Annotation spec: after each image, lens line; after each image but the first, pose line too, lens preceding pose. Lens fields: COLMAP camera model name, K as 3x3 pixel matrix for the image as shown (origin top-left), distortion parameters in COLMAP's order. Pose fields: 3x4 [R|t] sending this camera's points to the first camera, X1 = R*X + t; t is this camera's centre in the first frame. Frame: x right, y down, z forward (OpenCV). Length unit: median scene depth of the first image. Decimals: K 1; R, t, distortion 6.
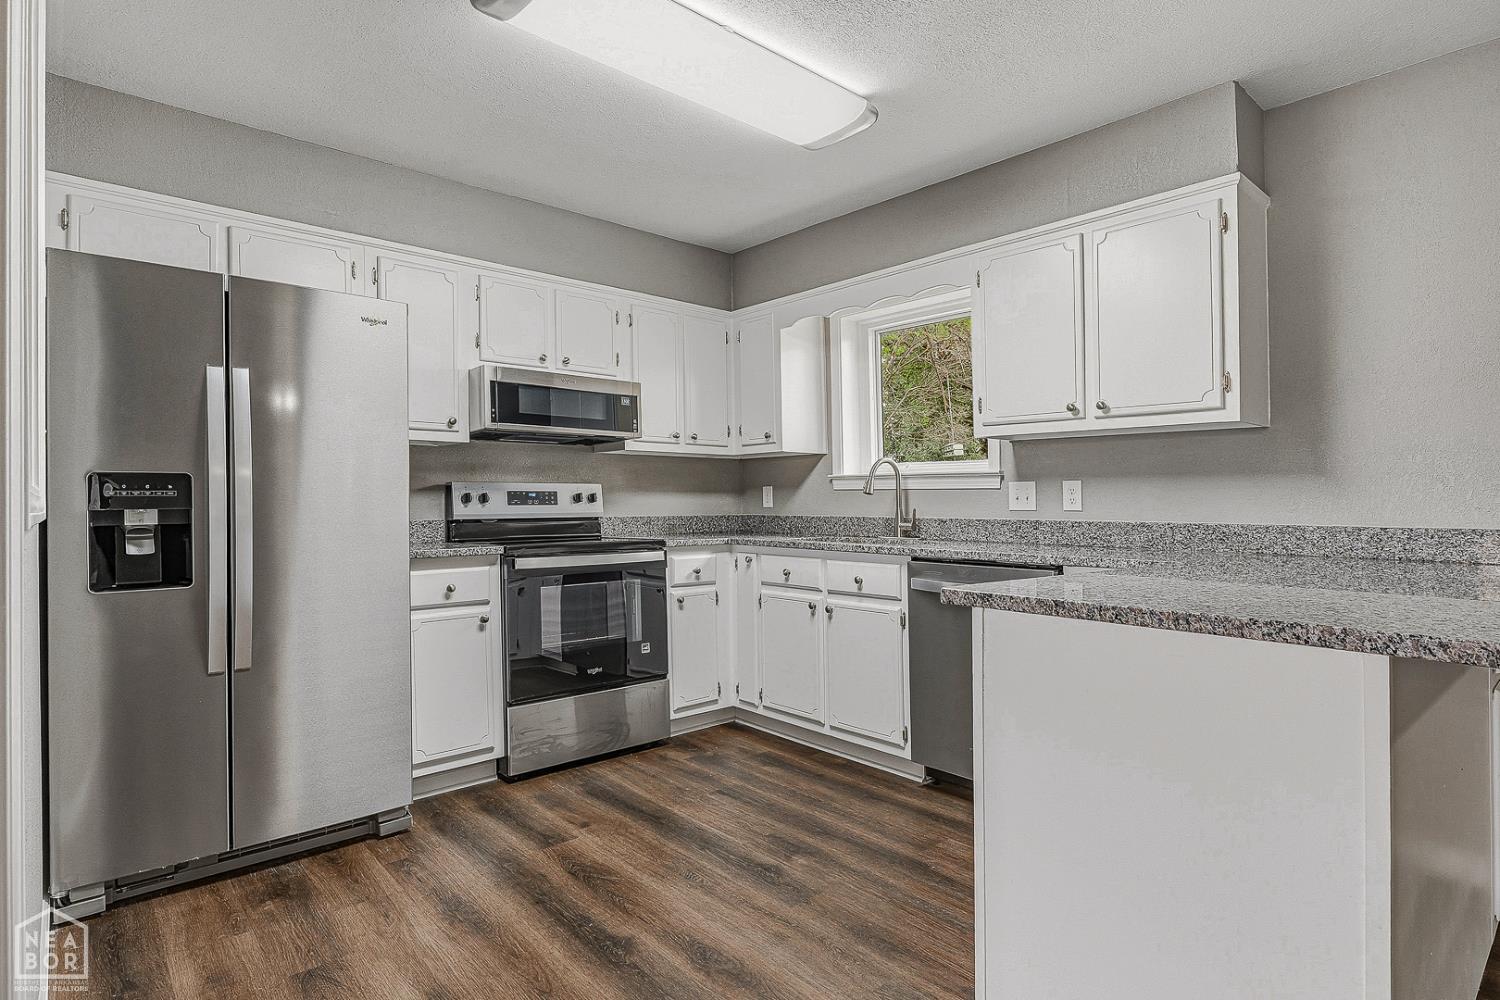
lens RADIAL K [[805.1, 0, 788.3], [0, 805.1, 506.8], [0, 0, 1]] dist [0.004738, -0.001246]
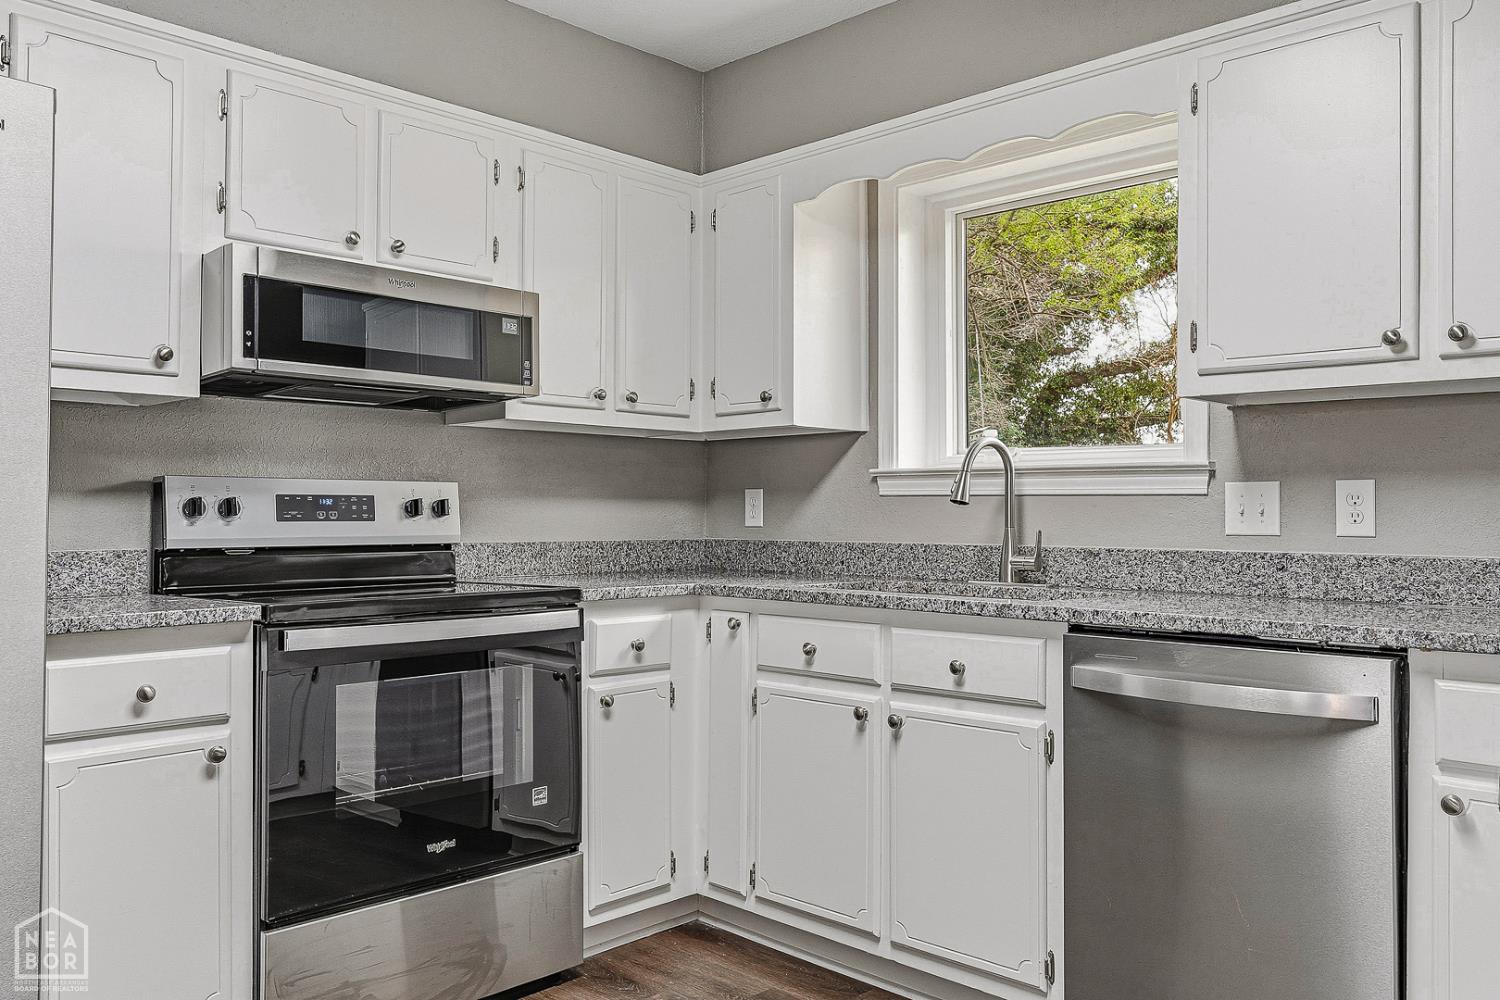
lens RADIAL K [[1211.8, 0, 810.9], [0, 1211.8, 458.9], [0, 0, 1]] dist [0.008793, -0.007101]
pose [[0.997749, 0.007542, 0.066635, -0.057872], [-0.003955, 0.998544, -0.053794, -0.001540], [-0.066944, 0.053410, 0.996326, 0.198802]]
